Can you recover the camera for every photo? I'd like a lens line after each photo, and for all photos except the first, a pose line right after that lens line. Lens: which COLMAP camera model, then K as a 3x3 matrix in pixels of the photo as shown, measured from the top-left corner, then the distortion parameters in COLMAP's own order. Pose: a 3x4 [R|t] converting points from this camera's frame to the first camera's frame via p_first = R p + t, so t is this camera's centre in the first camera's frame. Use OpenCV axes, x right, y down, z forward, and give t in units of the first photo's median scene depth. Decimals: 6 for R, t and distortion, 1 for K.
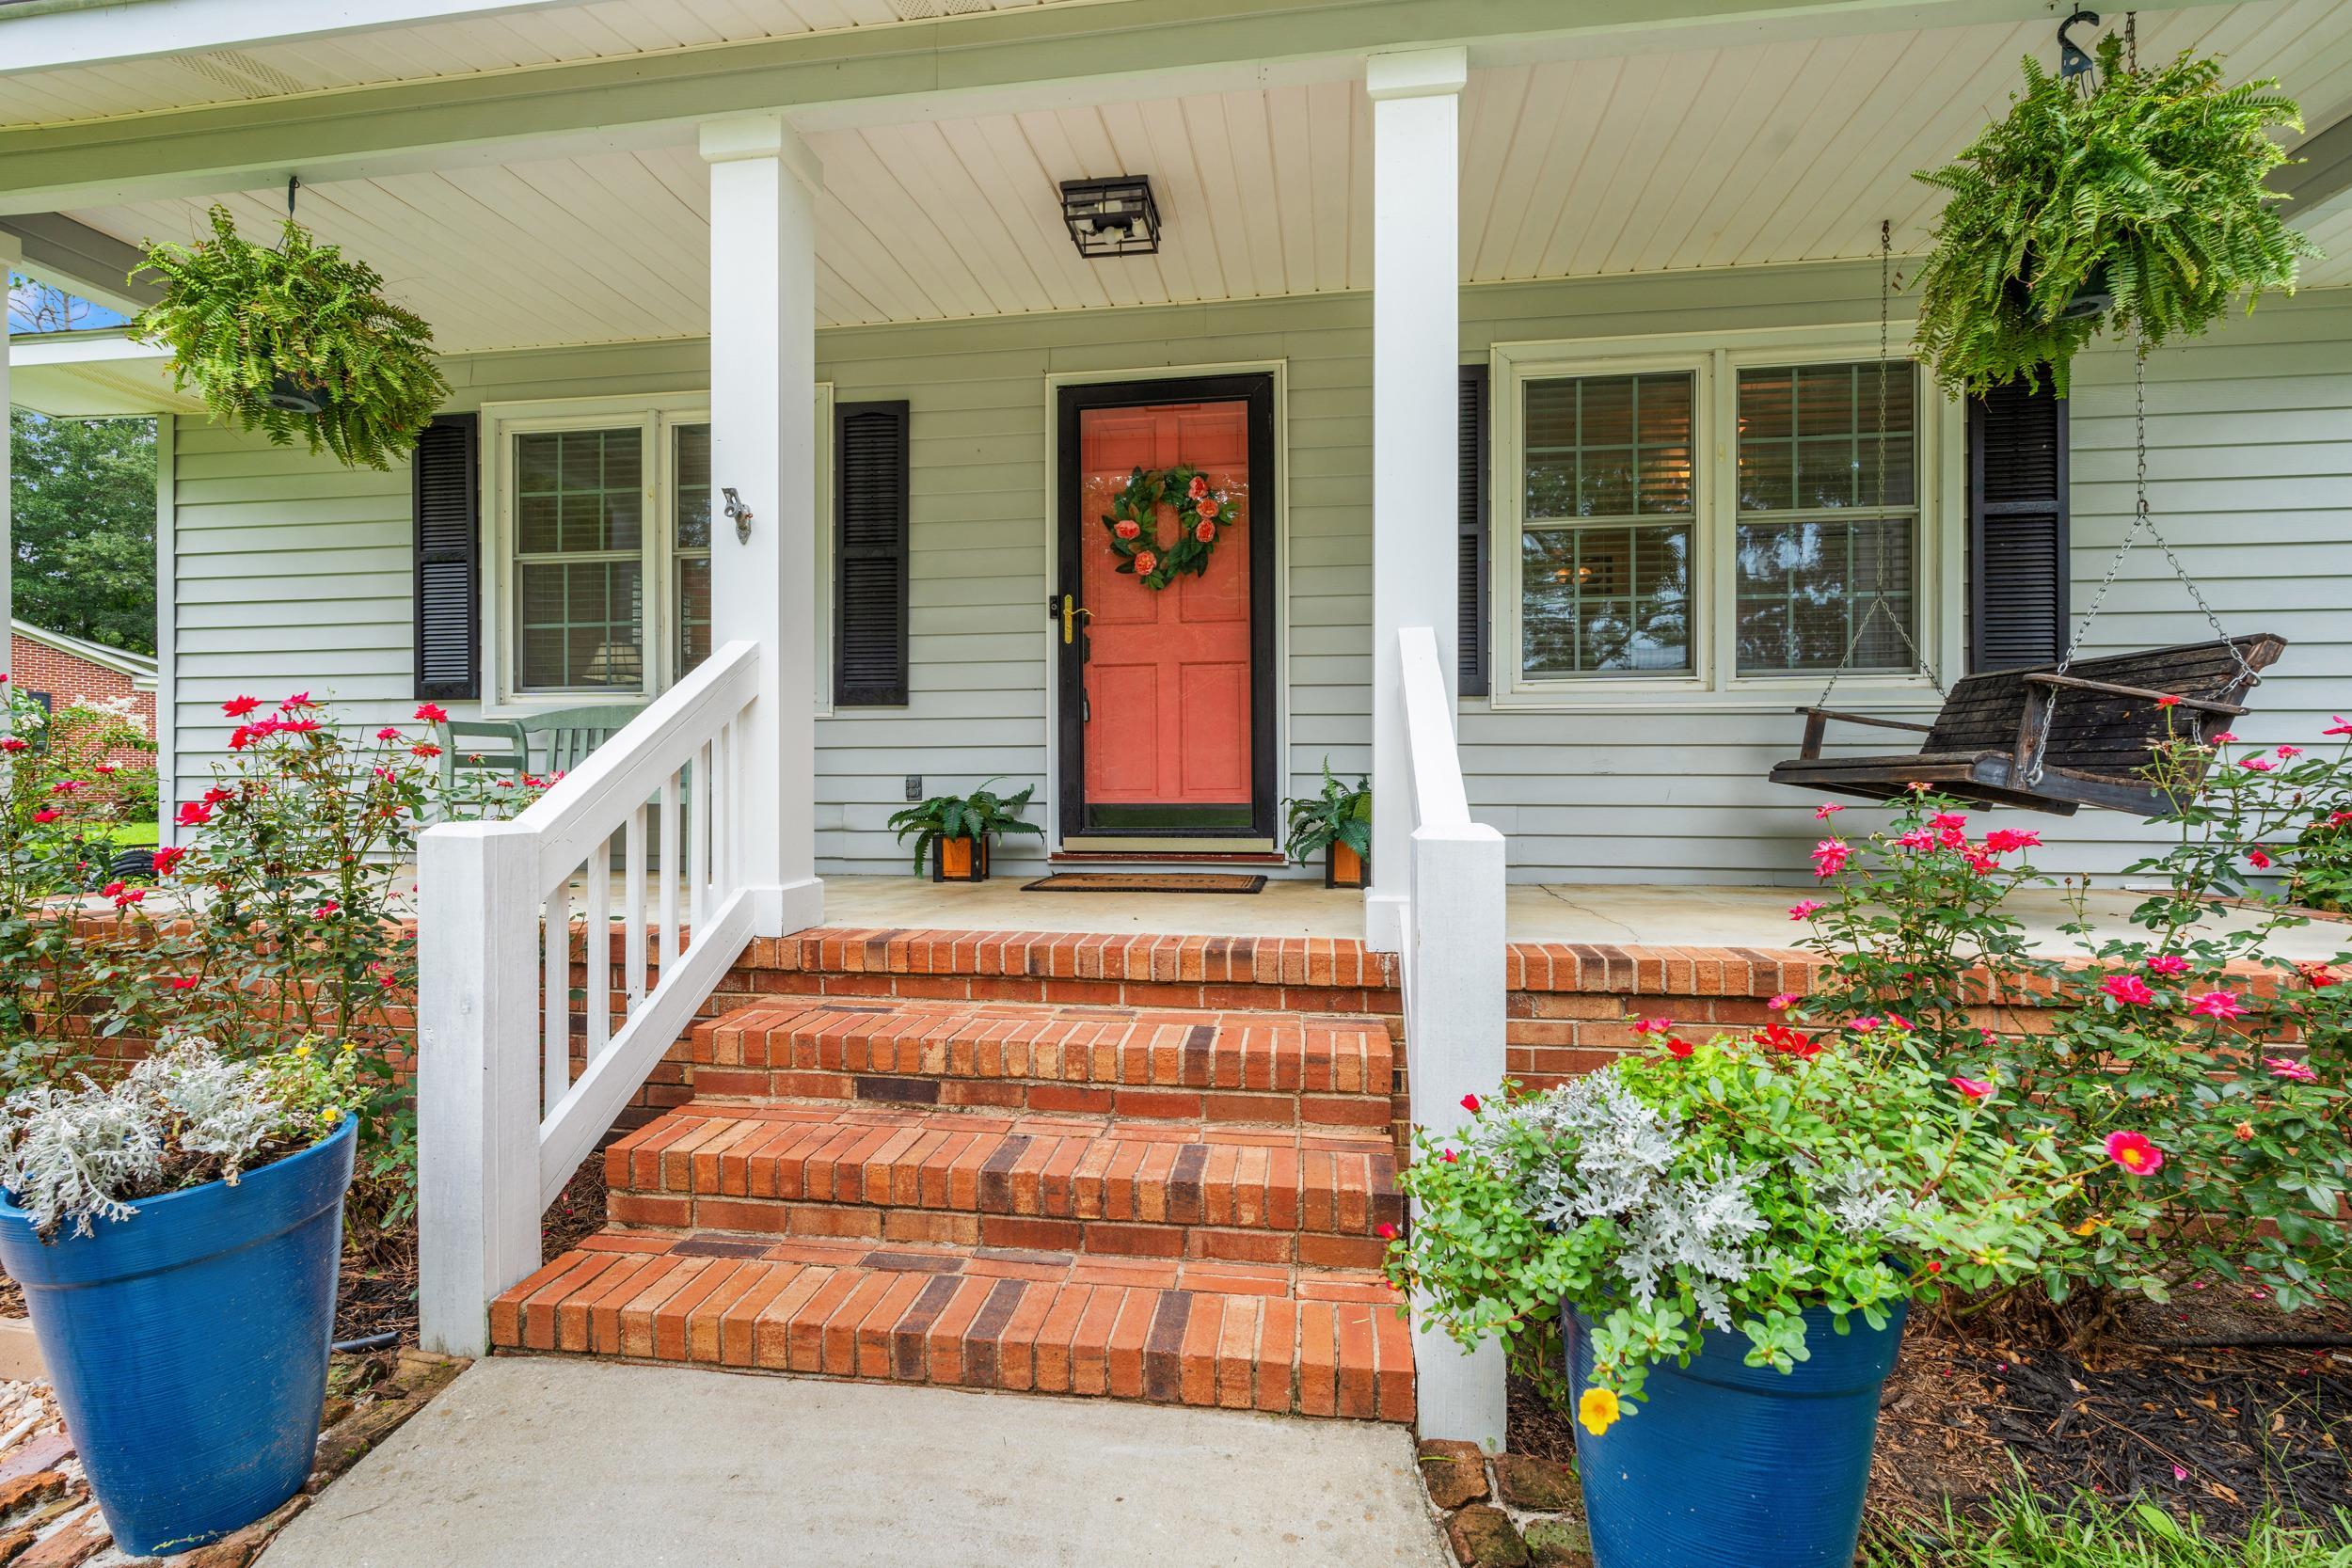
lens RADIAL K [[1031.9, 0, 1187.4], [0, 1031.9, 776.9], [0, 0, 1]] dist [-0.007026, 0.000232]
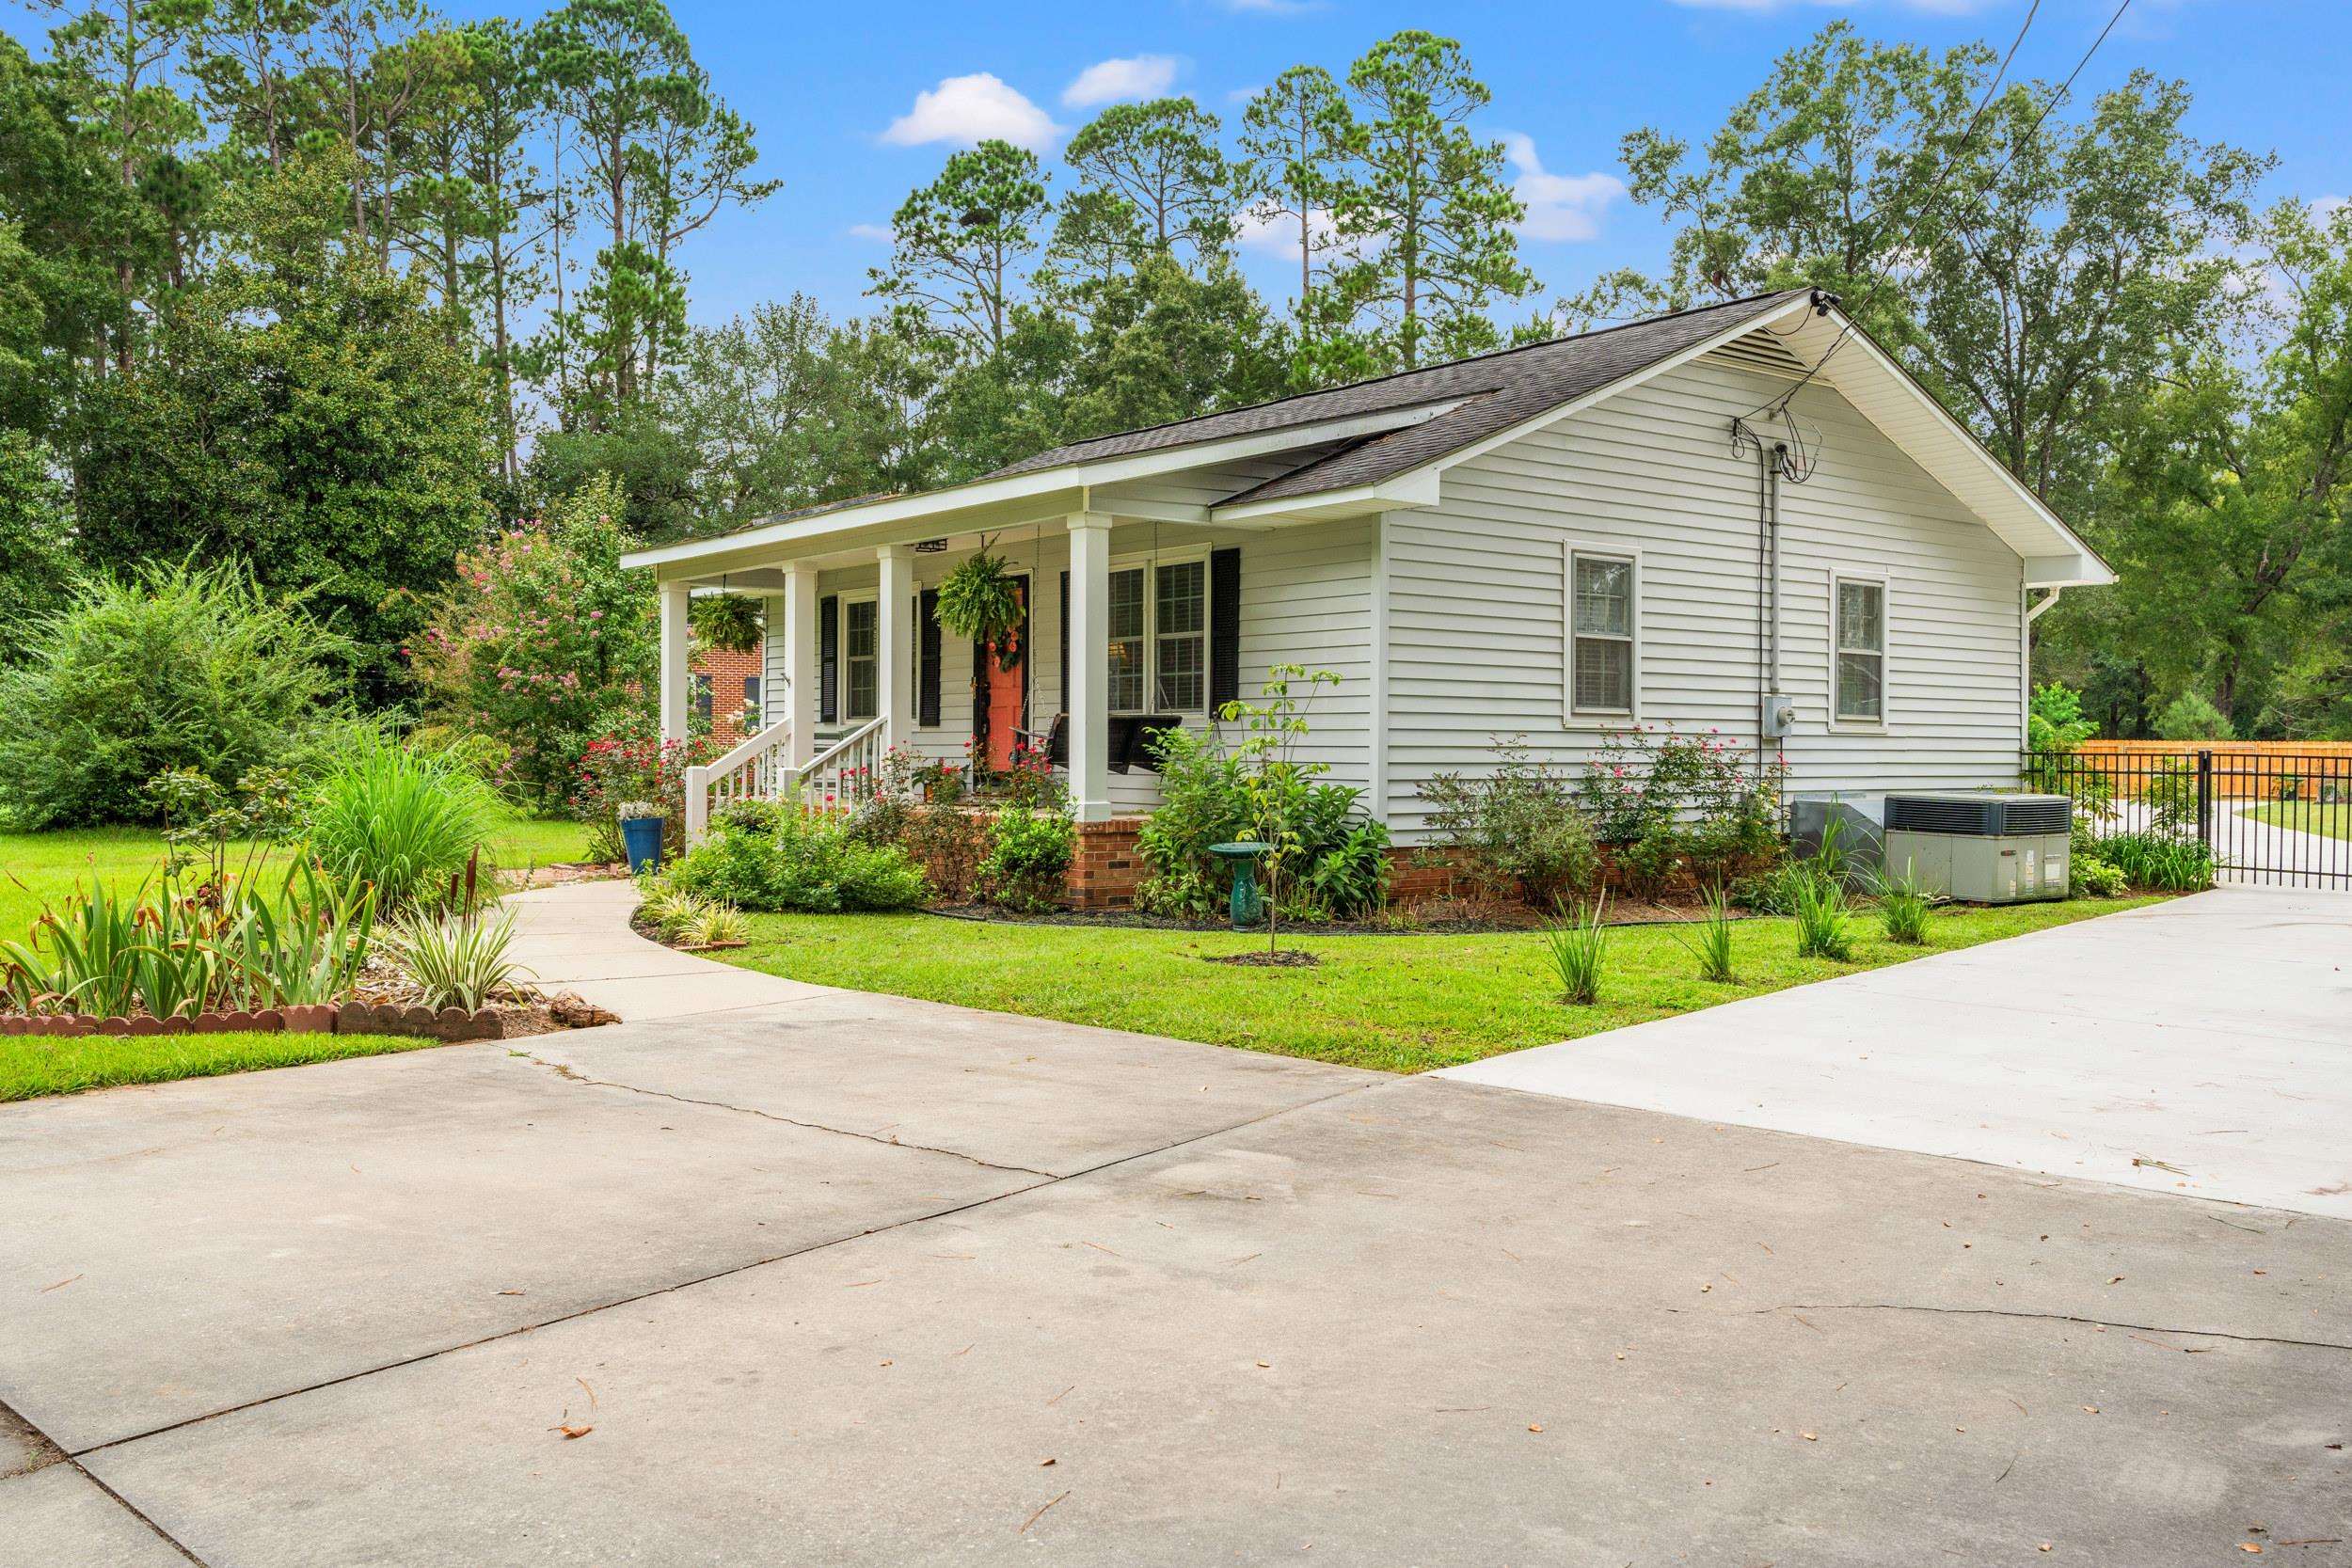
lens RADIAL K [[1947.6, 0, 1164.3], [0, 1947.6, 765.6], [0, 0, 1]] dist [0.005816, 0.003116]
pose [[0.707979, 0.010637, -0.706153, 3.073240], [-0.010153, 0.999937, 0.004883, -0.012600], [0.706160, 0.003713, 0.708042, -1.638777]]
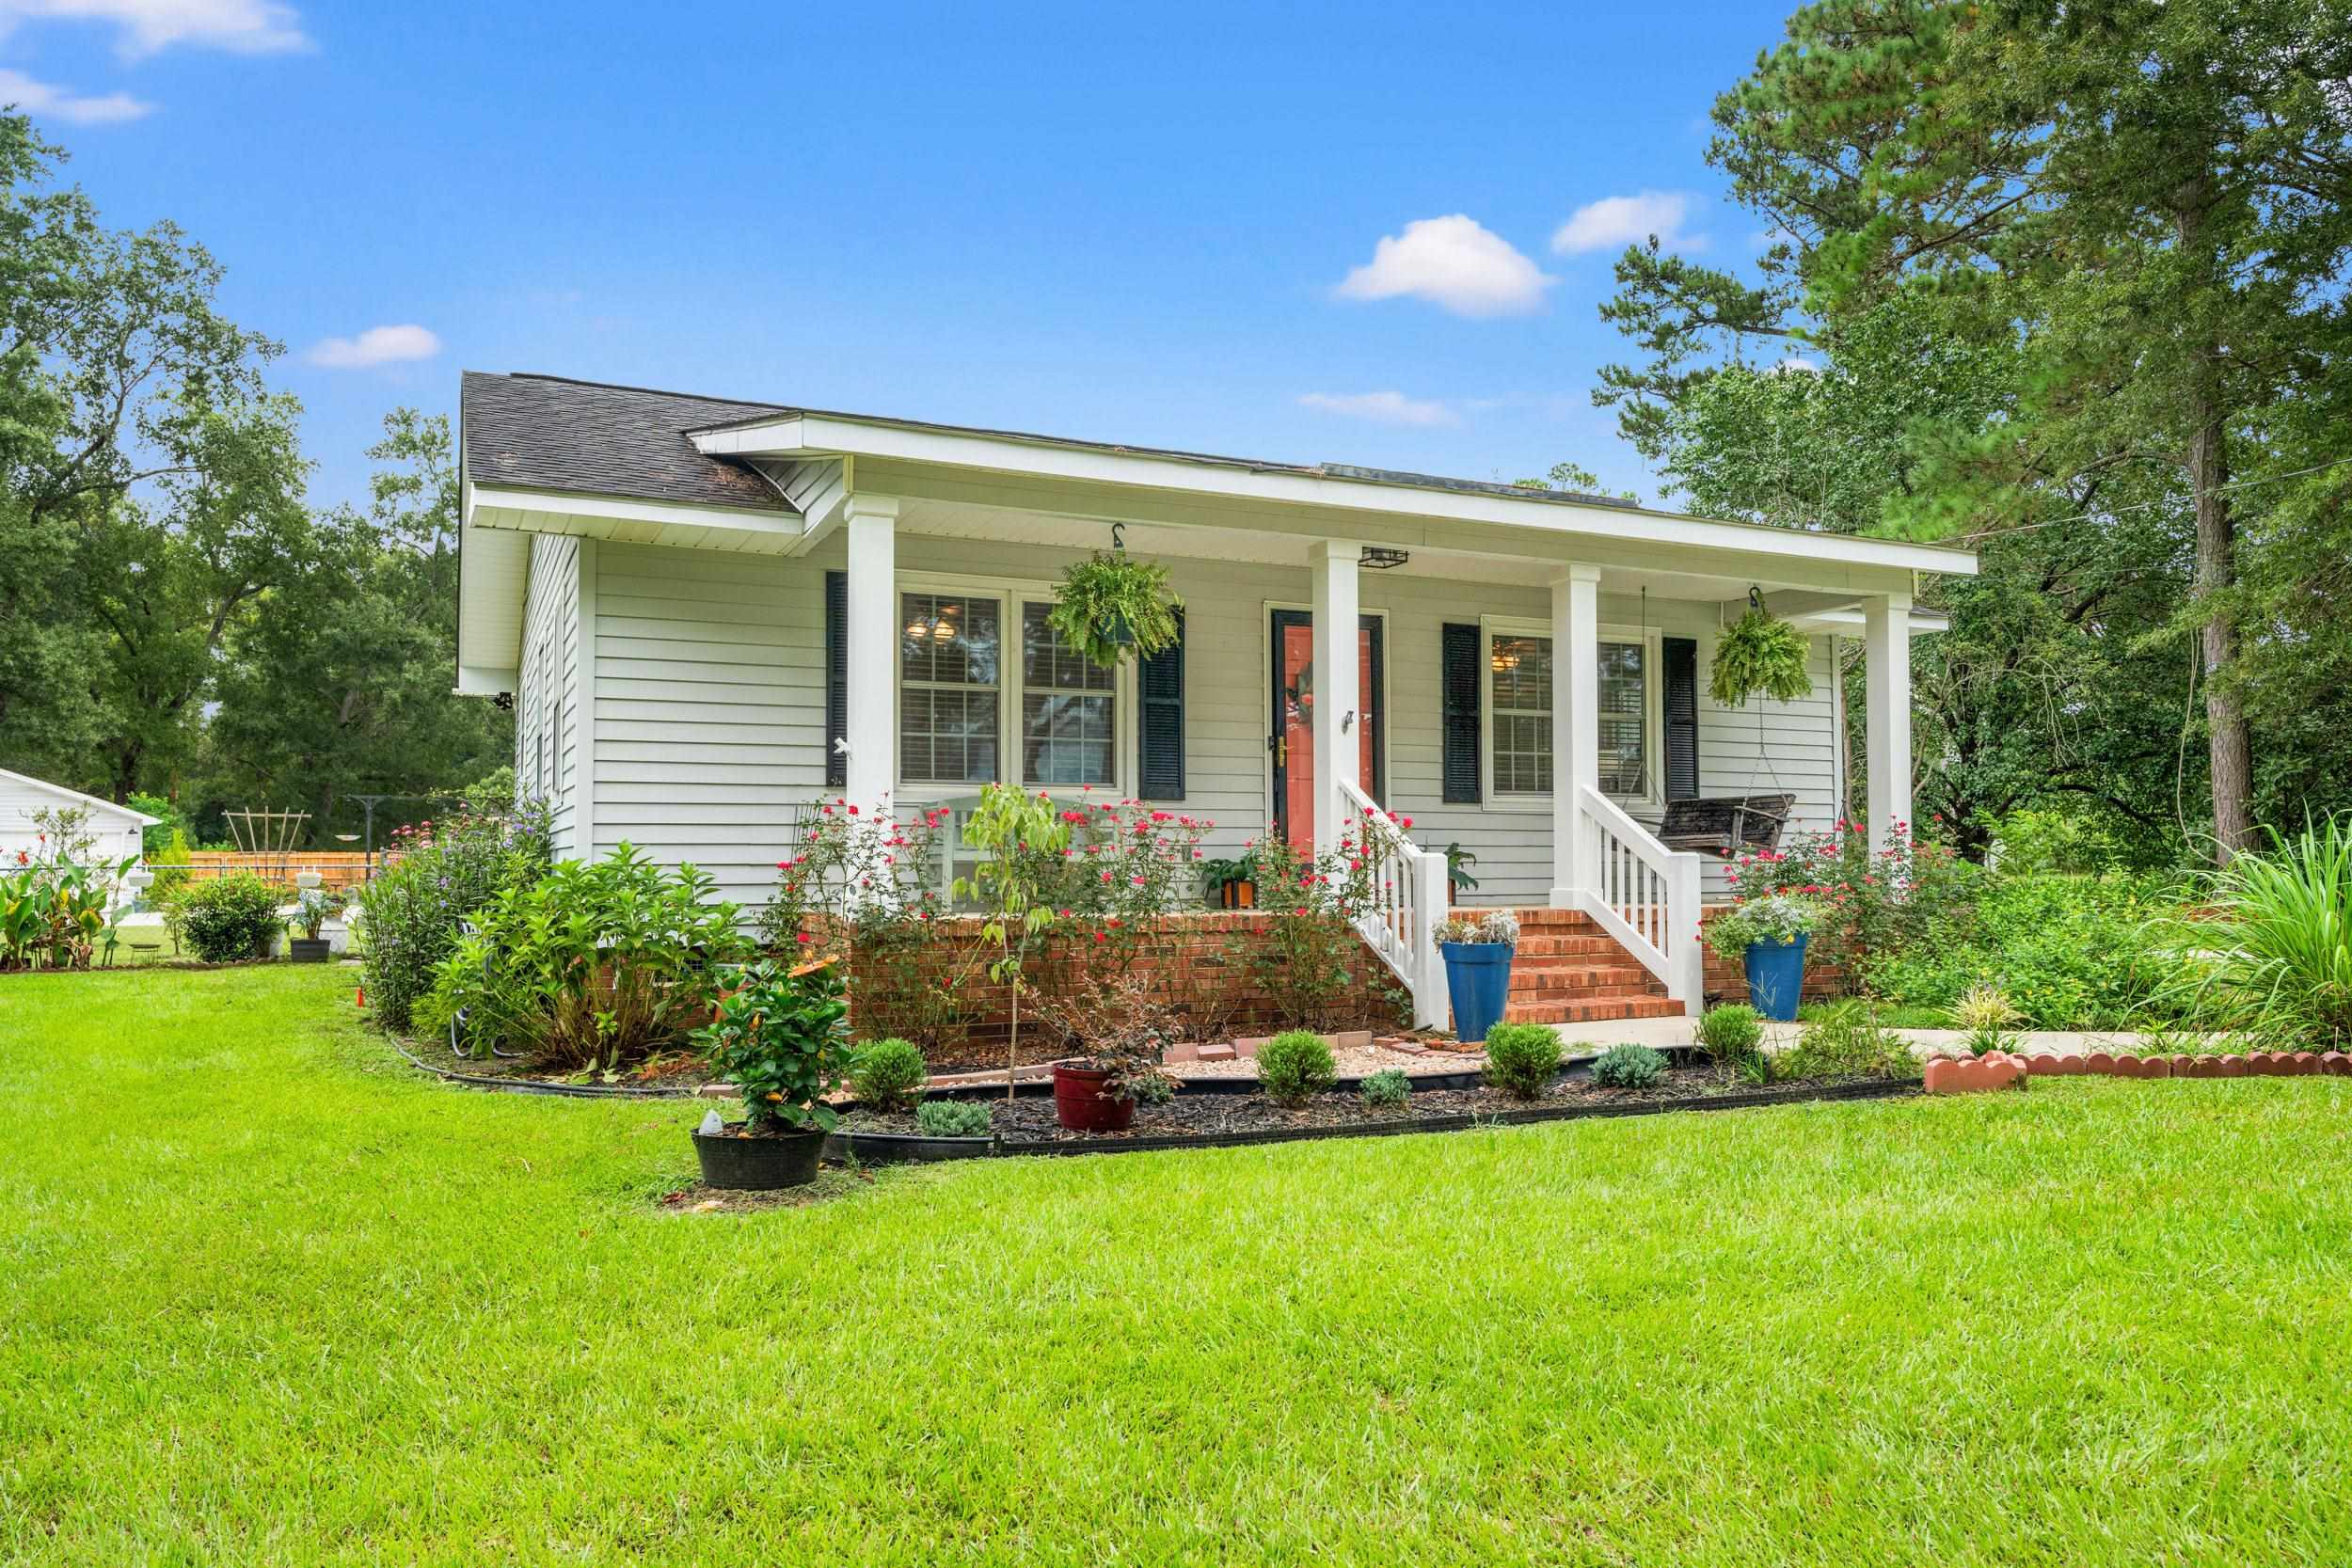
lens RADIAL K [[1598.2, 0, 1165.6], [0, 1598.2, 796.5], [0, 0, 1]] dist [0.000735, -0.002402]
pose [[0.839821, 0.022435, 0.542400, -1.646391], [0.004751, 0.998804, -0.048670, 0.044252], [-0.542843, 0.043451, 0.838709, -1.039102]]
